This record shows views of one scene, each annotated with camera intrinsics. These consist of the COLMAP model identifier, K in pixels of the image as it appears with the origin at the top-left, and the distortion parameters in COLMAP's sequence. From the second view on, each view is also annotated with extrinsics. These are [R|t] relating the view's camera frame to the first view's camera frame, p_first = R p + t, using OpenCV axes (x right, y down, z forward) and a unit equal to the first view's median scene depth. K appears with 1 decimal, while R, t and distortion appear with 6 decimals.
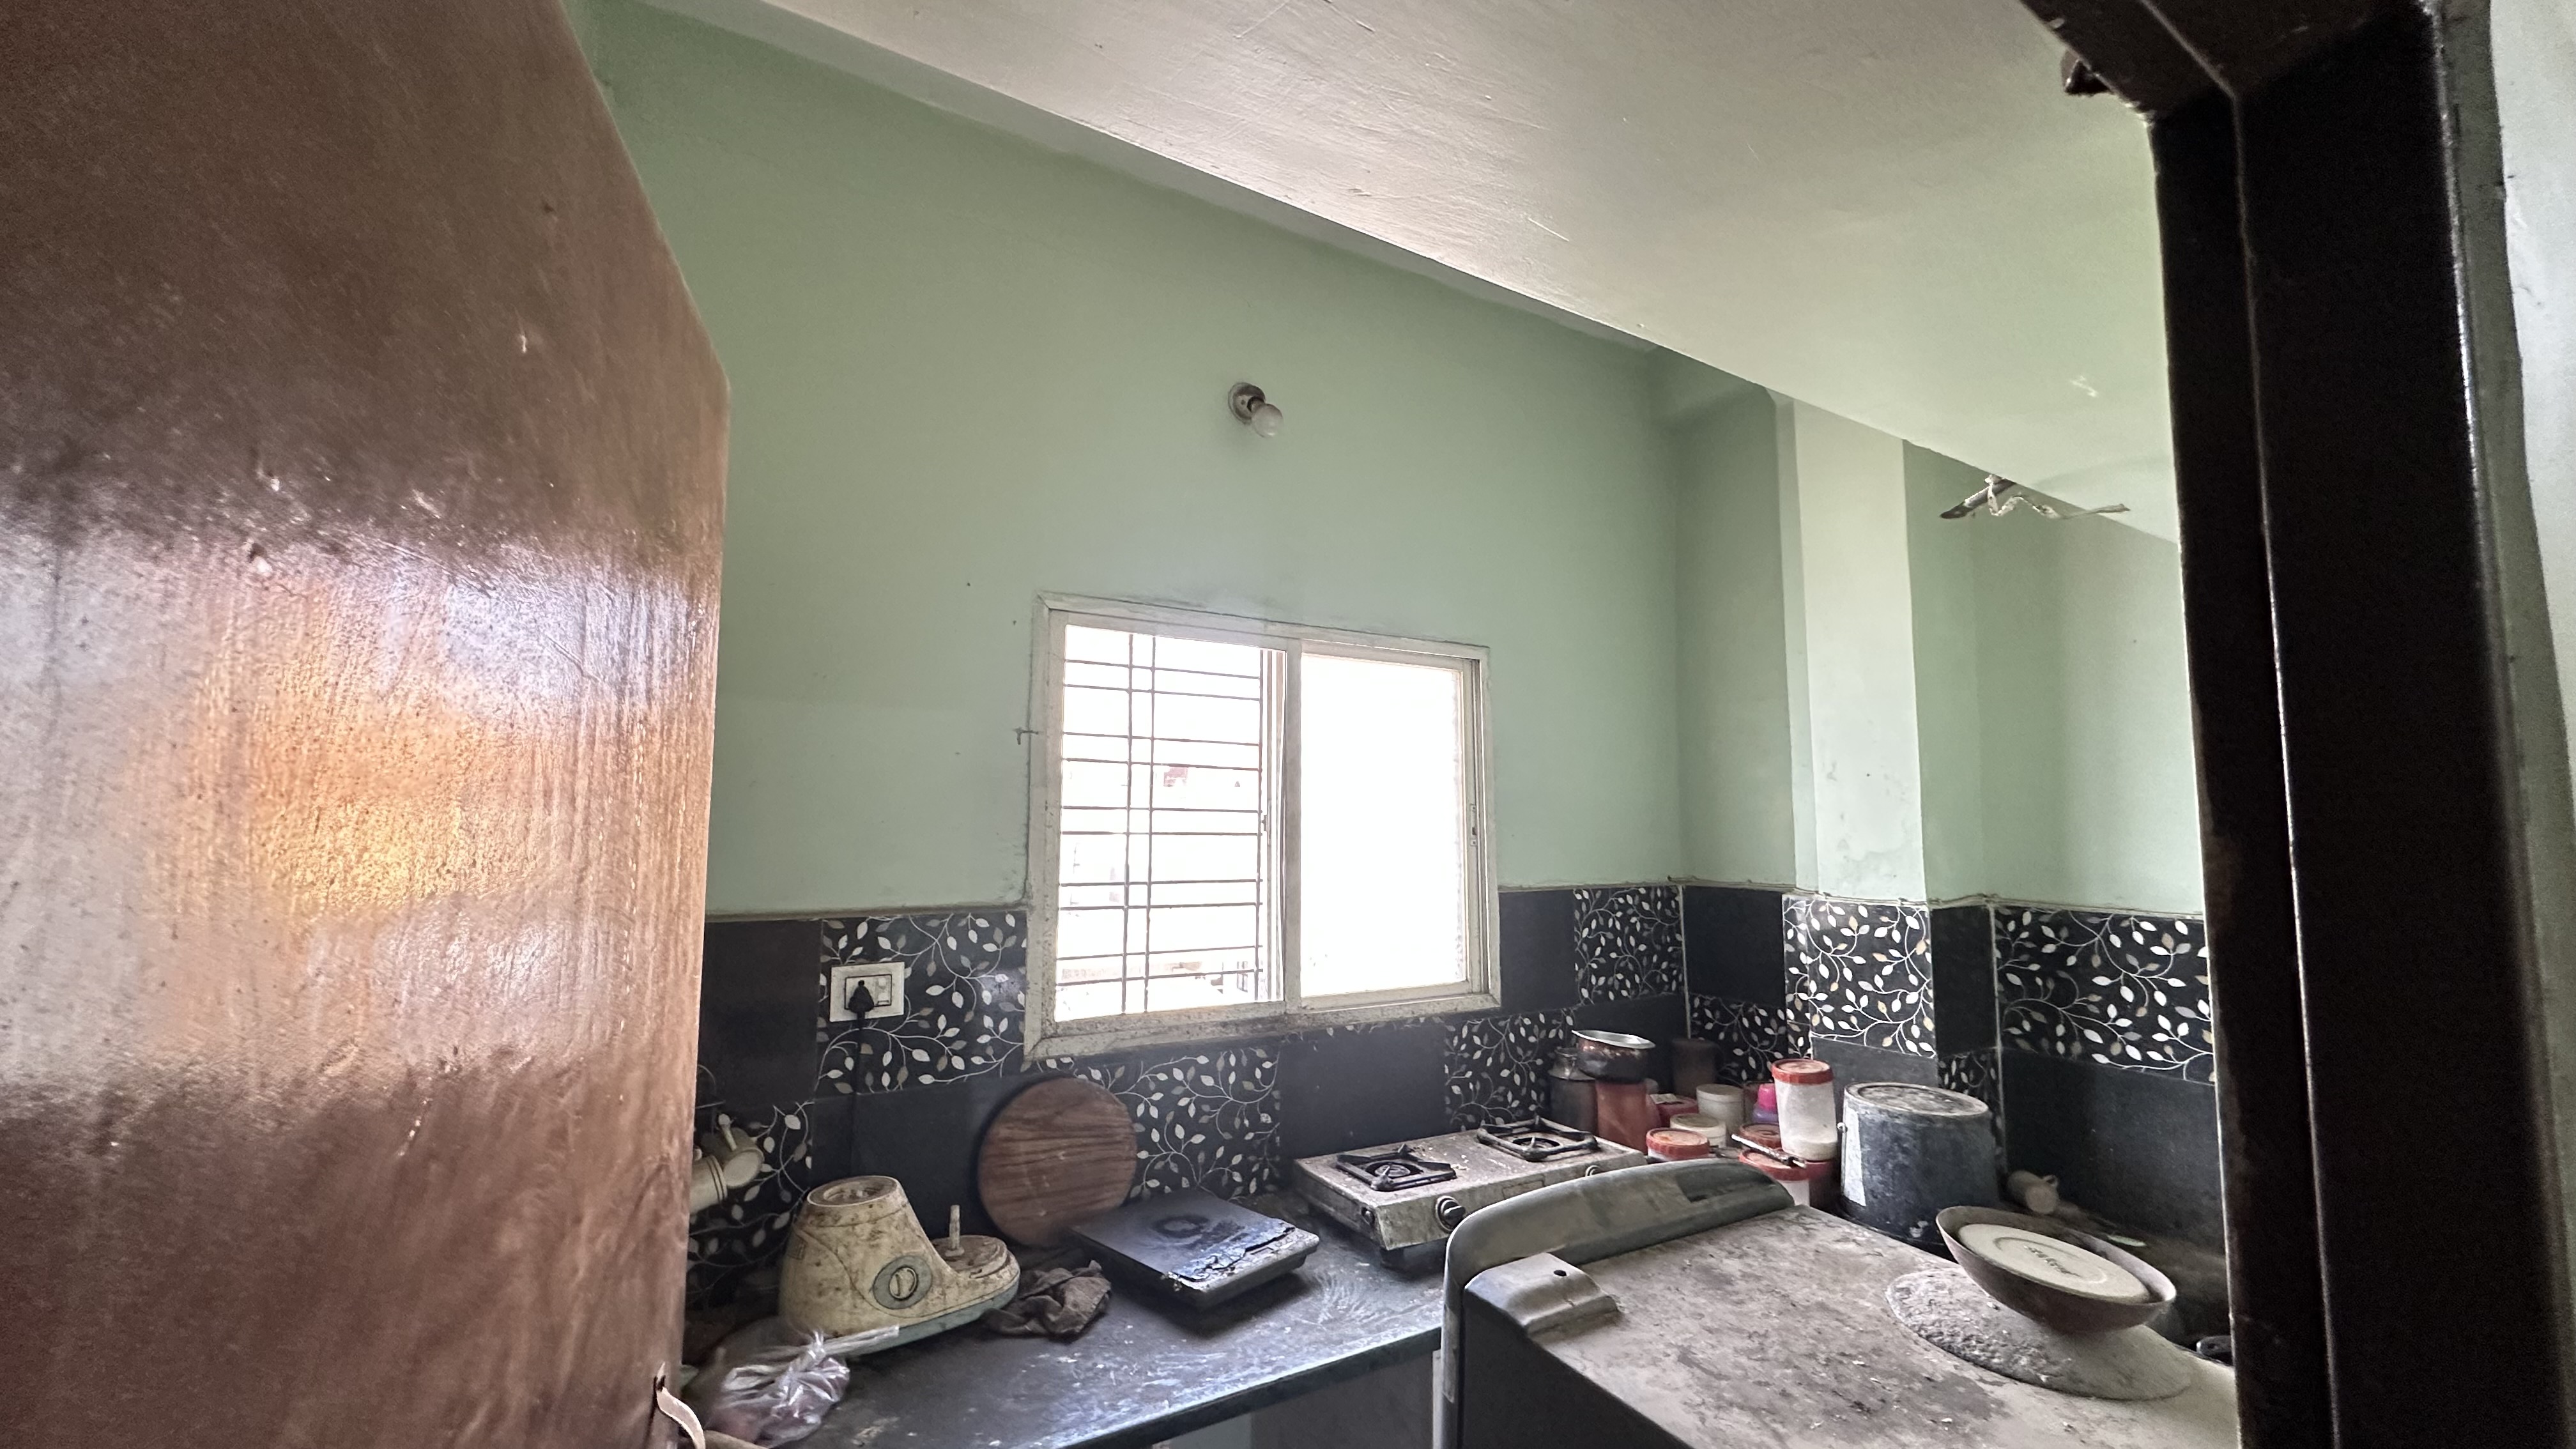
lens RADIAL K [[1027.0, 0, 1284.7], [0, 1027.0, 727.0], [0, 0, 1]] dist [-0.004511, 0.000937]
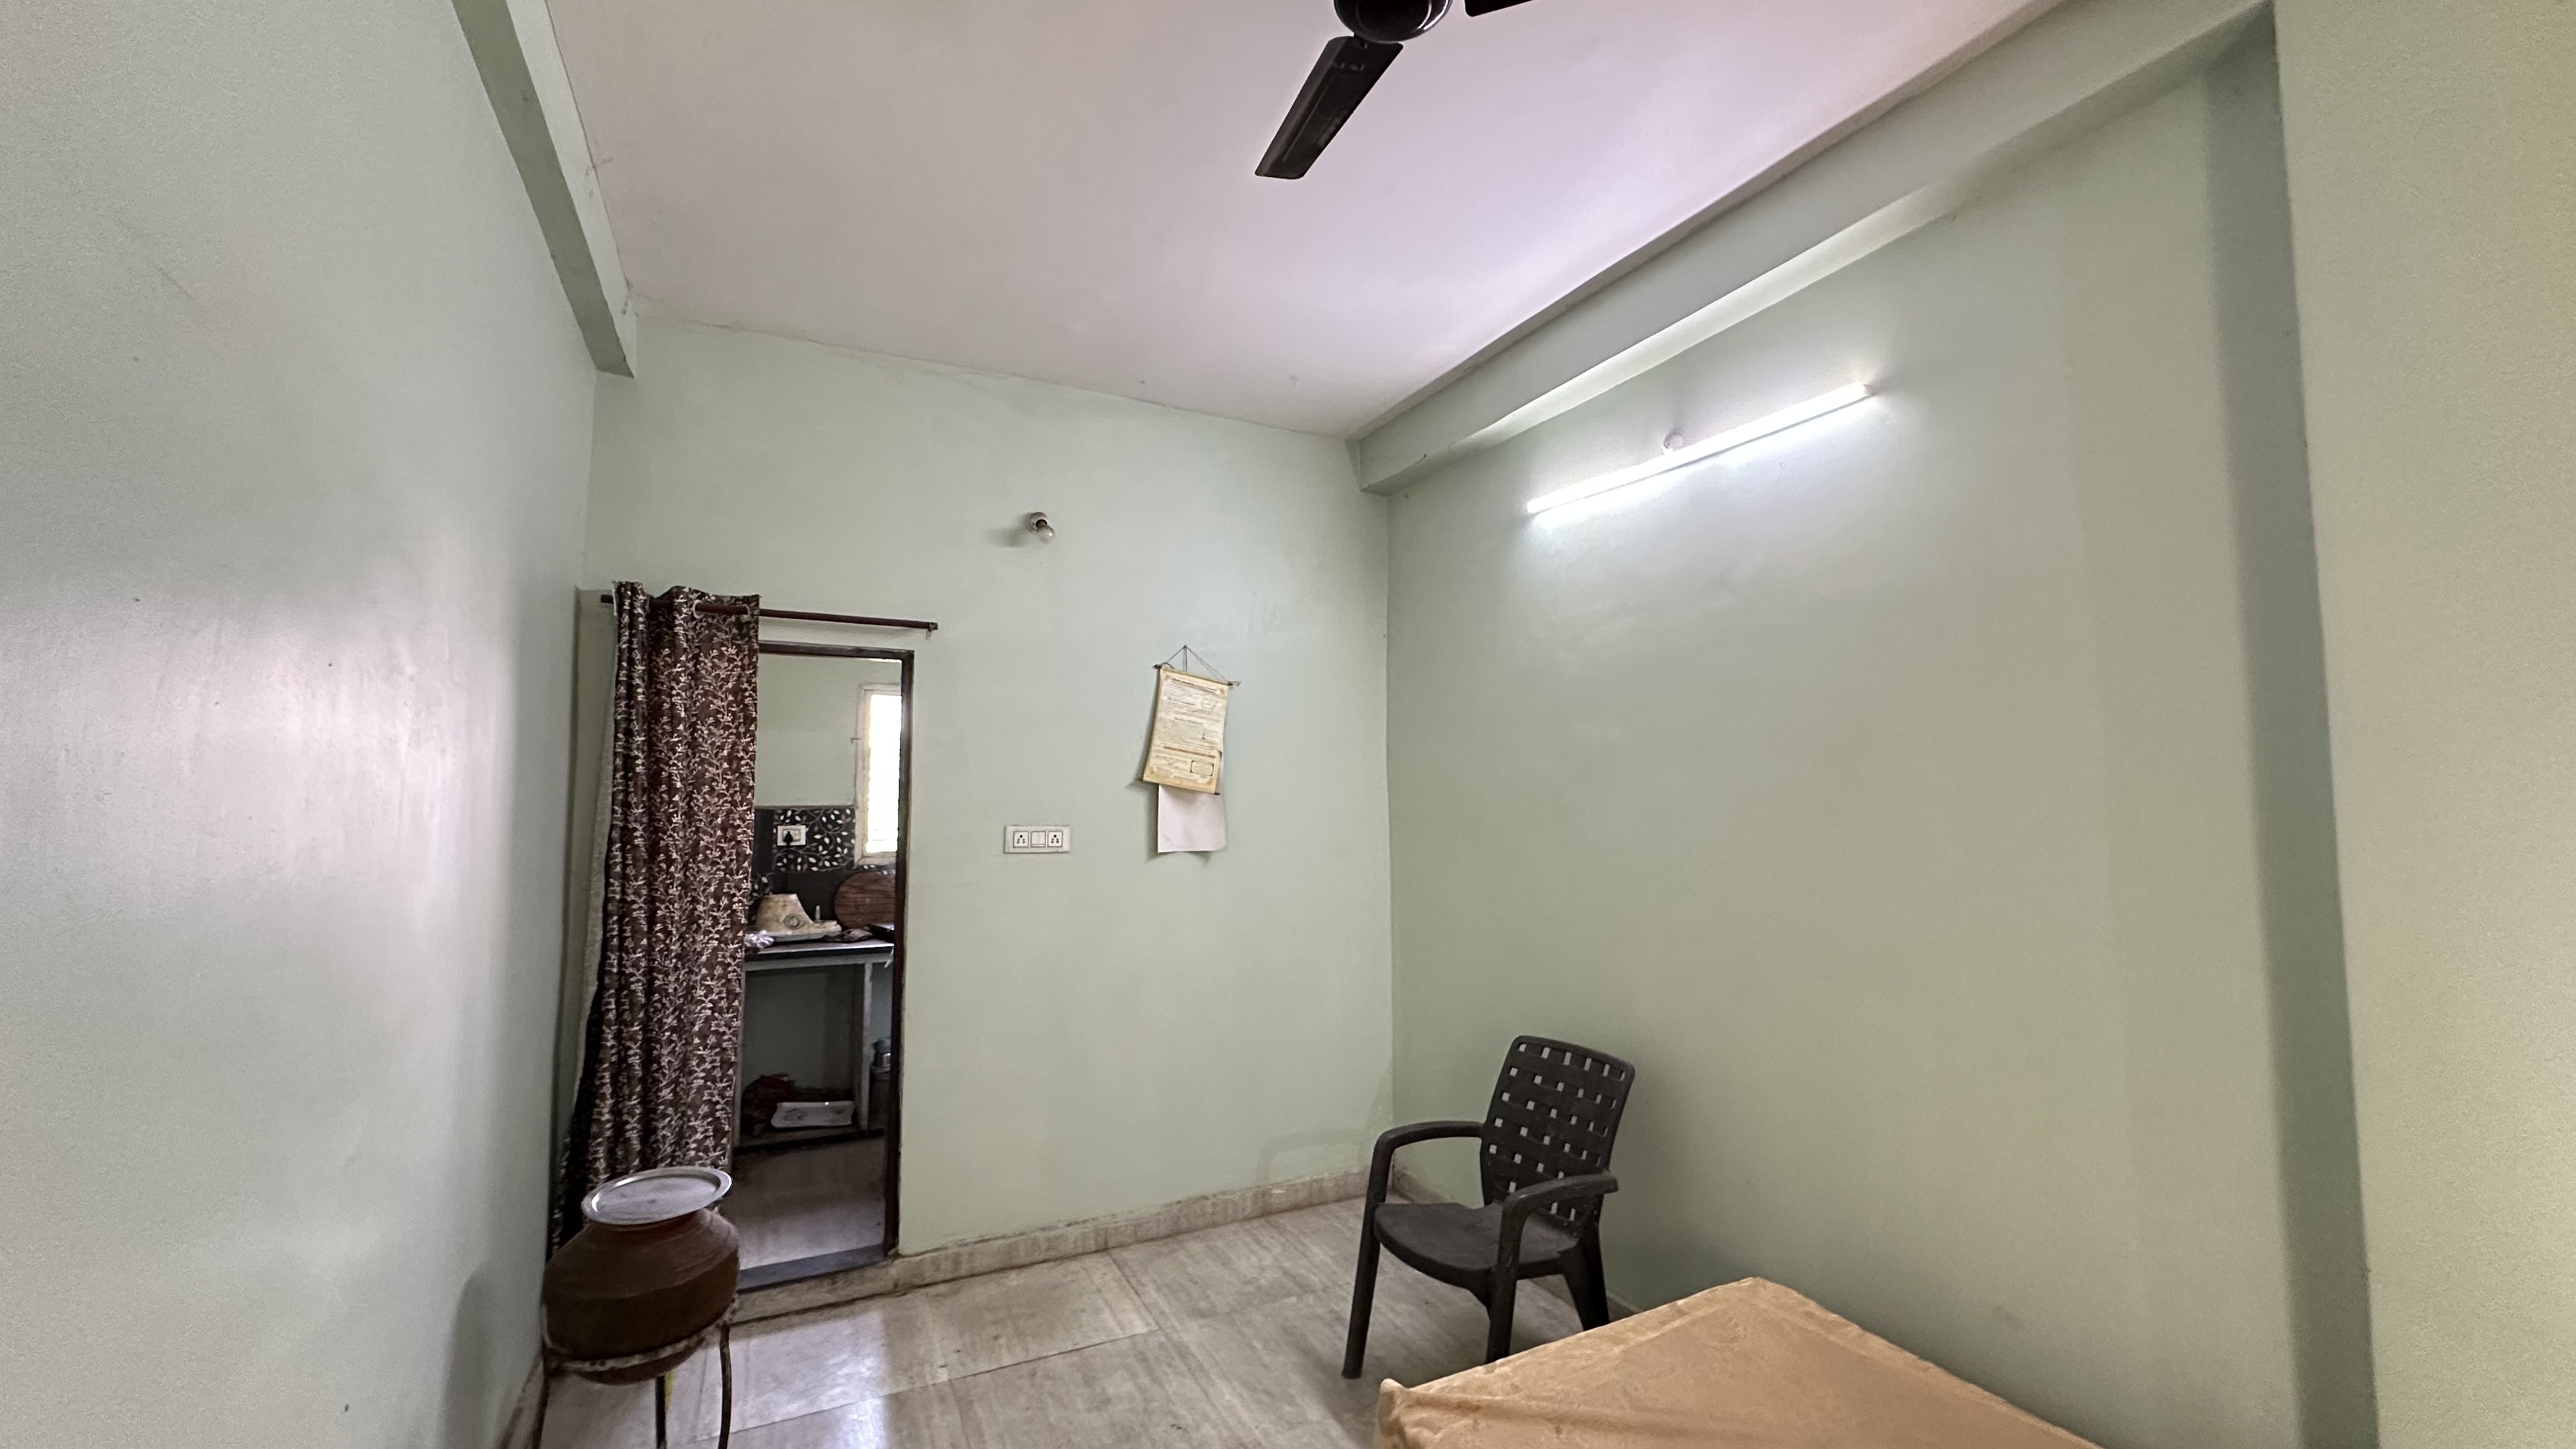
lens RADIAL K [[1027.0, 0, 1293.3], [0, 1027.0, 722.5], [0, 0, 1]] dist [-0.004511, 0.000937]
pose [[0.996830, -0.017425, -0.077634, 1.155934], [0.018701, 0.999701, 0.015739, -0.066338], [0.077337, -0.017141, 0.996858, -1.641193]]
